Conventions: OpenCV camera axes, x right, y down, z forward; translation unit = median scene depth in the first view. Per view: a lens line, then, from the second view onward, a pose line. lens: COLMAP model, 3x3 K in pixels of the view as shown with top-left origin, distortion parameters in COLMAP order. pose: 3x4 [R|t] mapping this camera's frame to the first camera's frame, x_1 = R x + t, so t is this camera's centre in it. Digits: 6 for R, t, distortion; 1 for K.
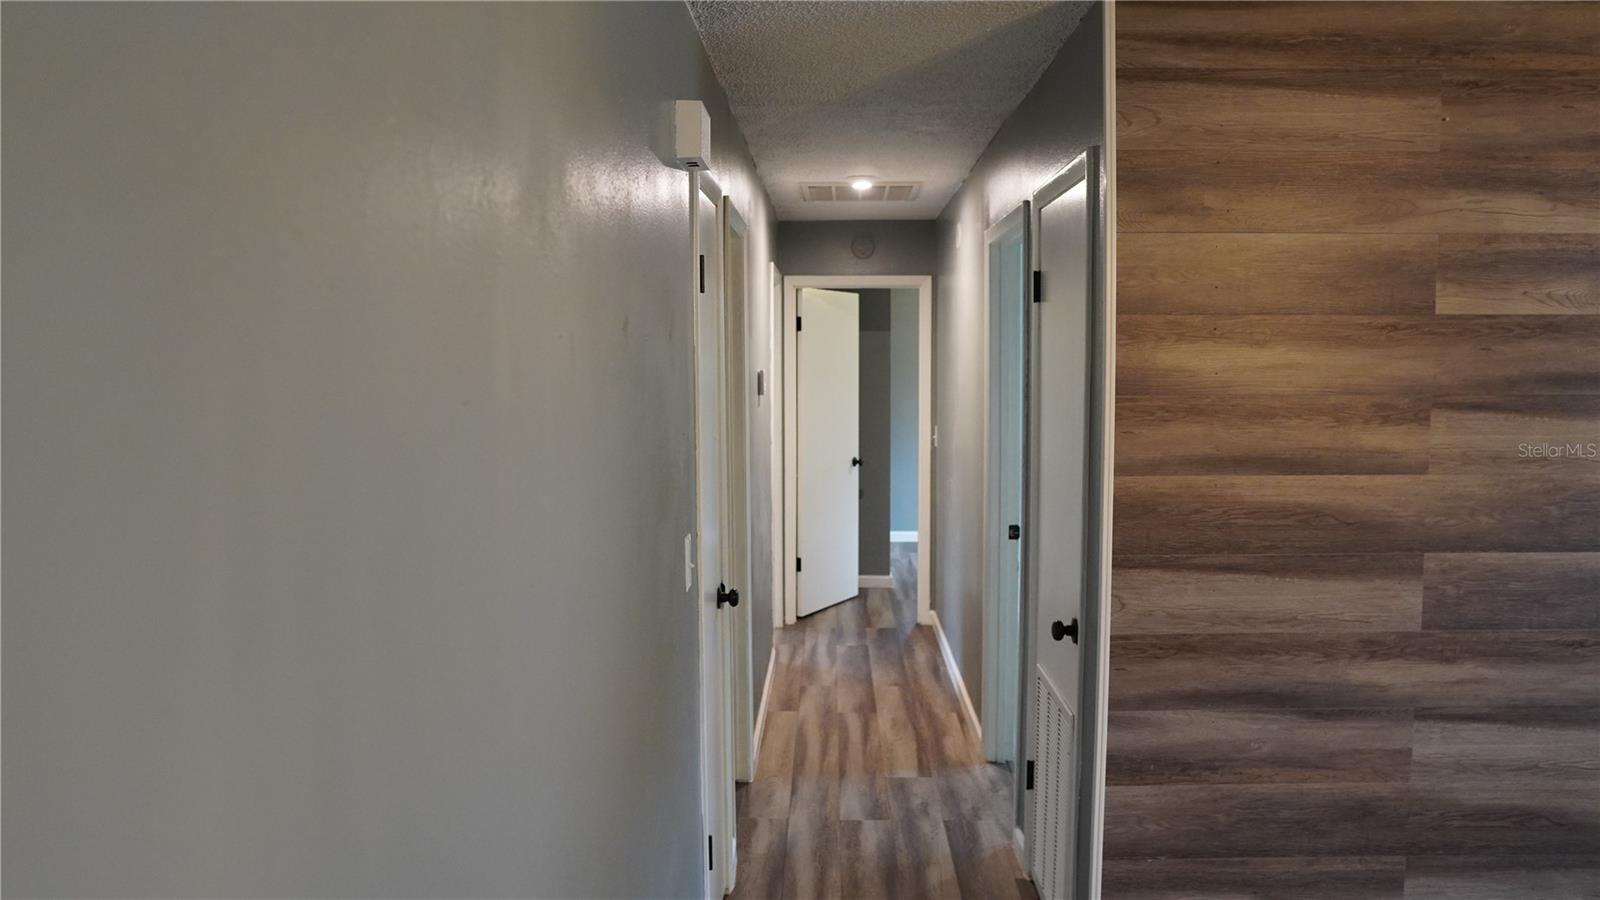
lens RADIAL K [[1122.8, 0, 800.0], [0, 1122.8, 450.0], [0, 0, 1]] dist [-0.109857, 0.071225]
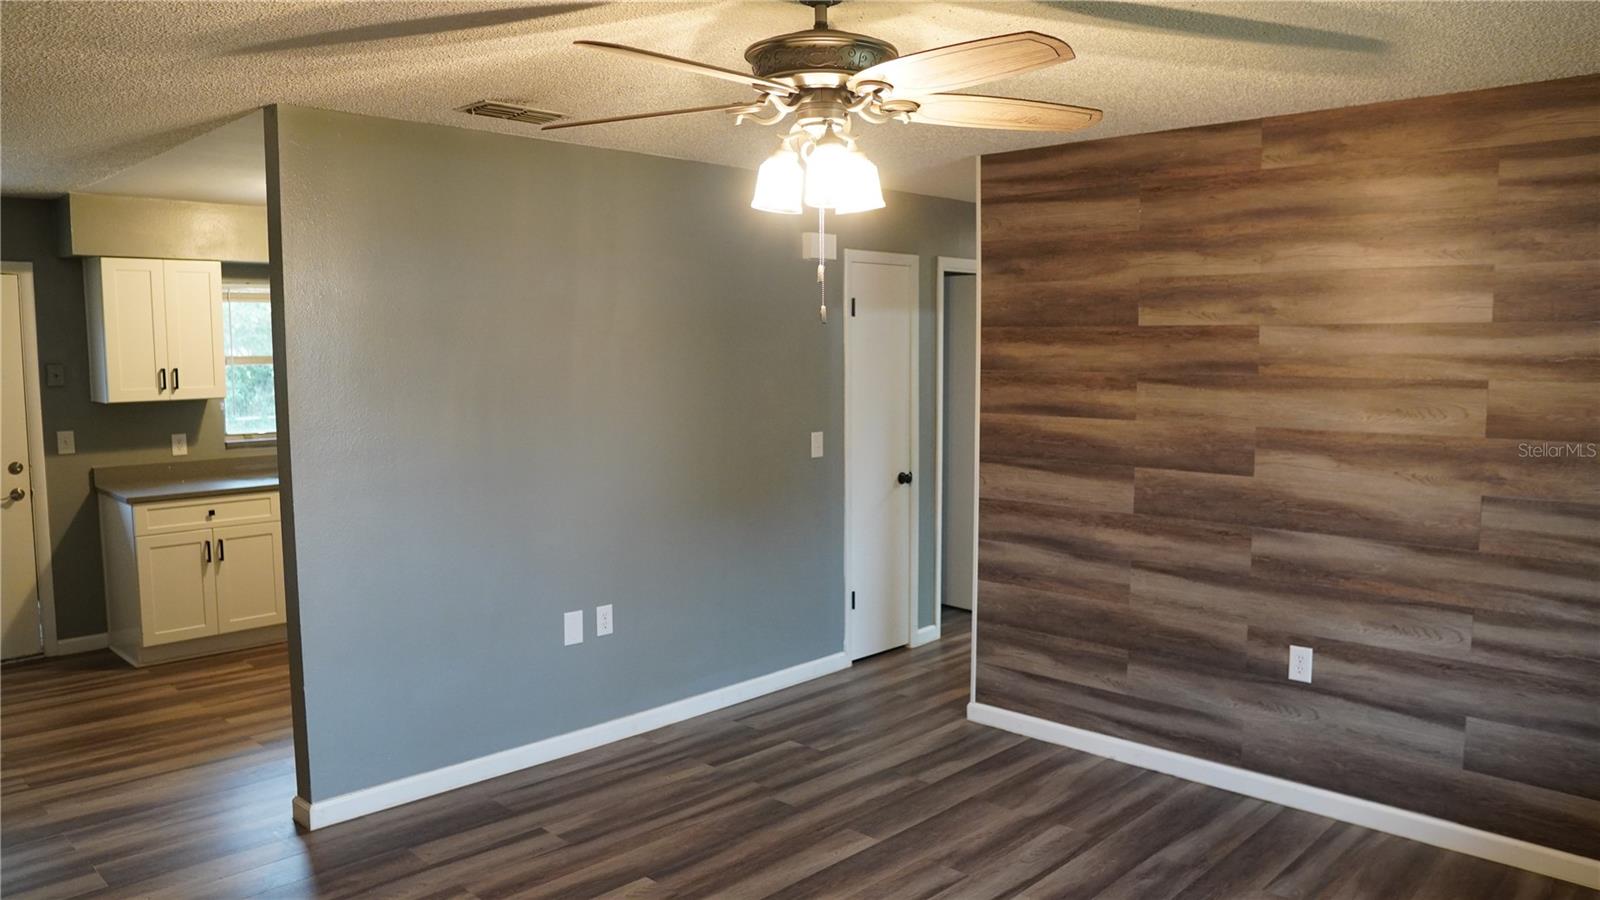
lens RADIAL K [[1122.8, 0, 800.0], [0, 1122.8, 450.0], [0, 0, 1]] dist [-0.109857, 0.071225]
pose [[0.736084, 0.066860, -0.673580, 1.350263], [-0.056719, 0.997702, 0.037050, 0.033780], [0.674510, 0.010933, 0.738185, -0.618306]]
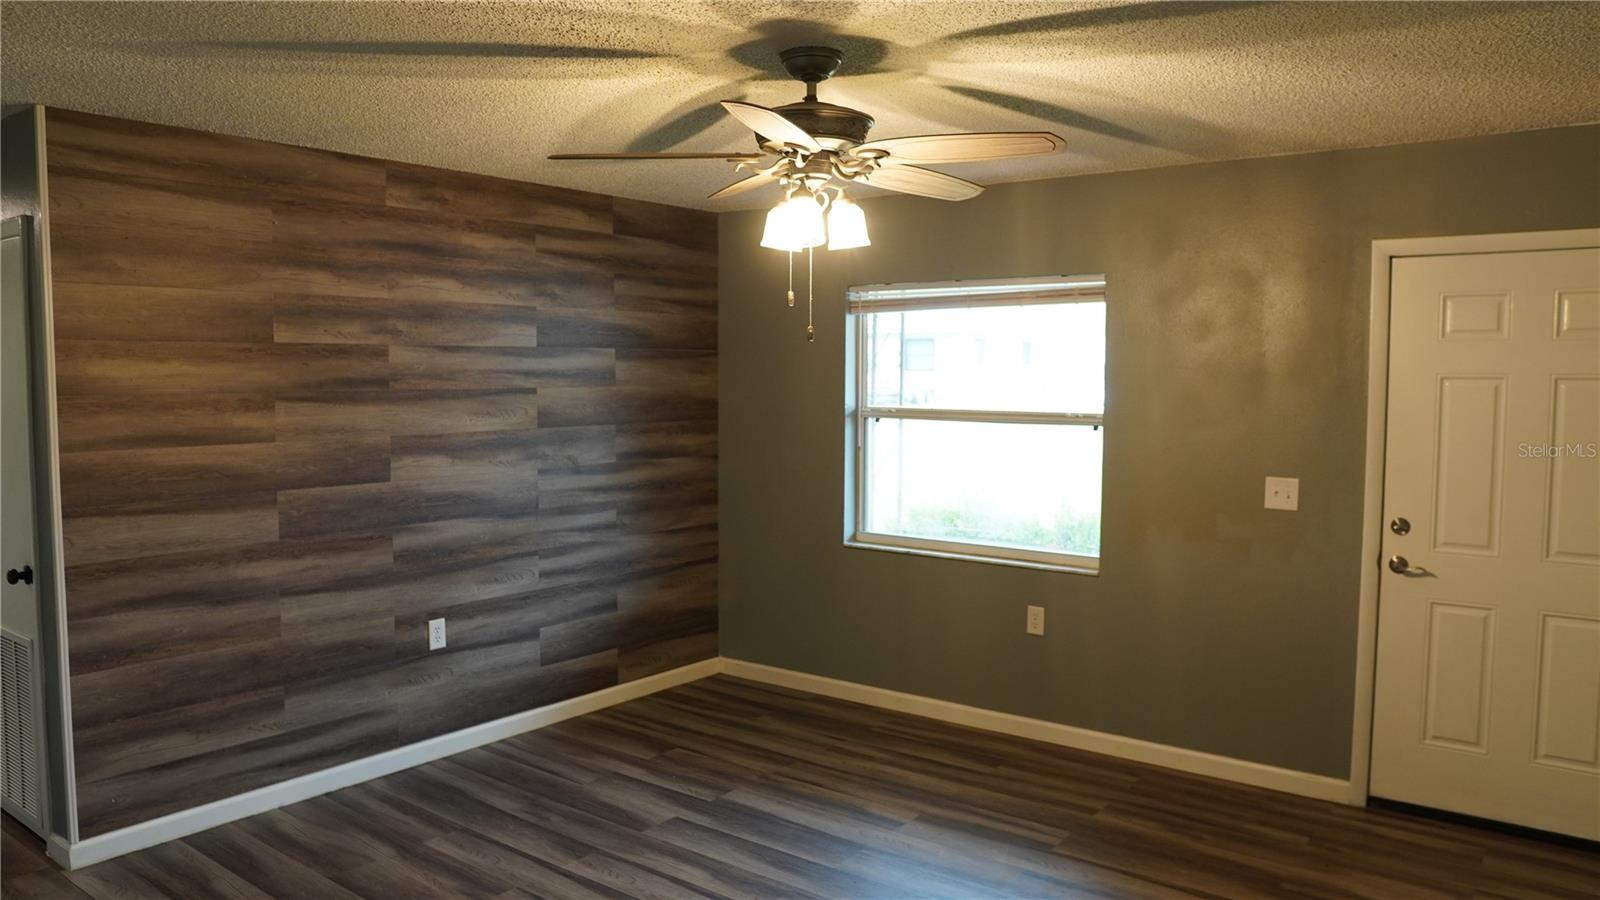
lens RADIAL K [[1122.8, 0, 800.0], [0, 1122.8, 450.0], [0, 0, 1]] dist [-0.109857, 0.071225]
pose [[0.584905, -0.049558, 0.809586, -0.281594], [0.060182, 0.998032, 0.017614, 0.051989], [-0.808866, 0.038420, 0.586736, -0.570078]]
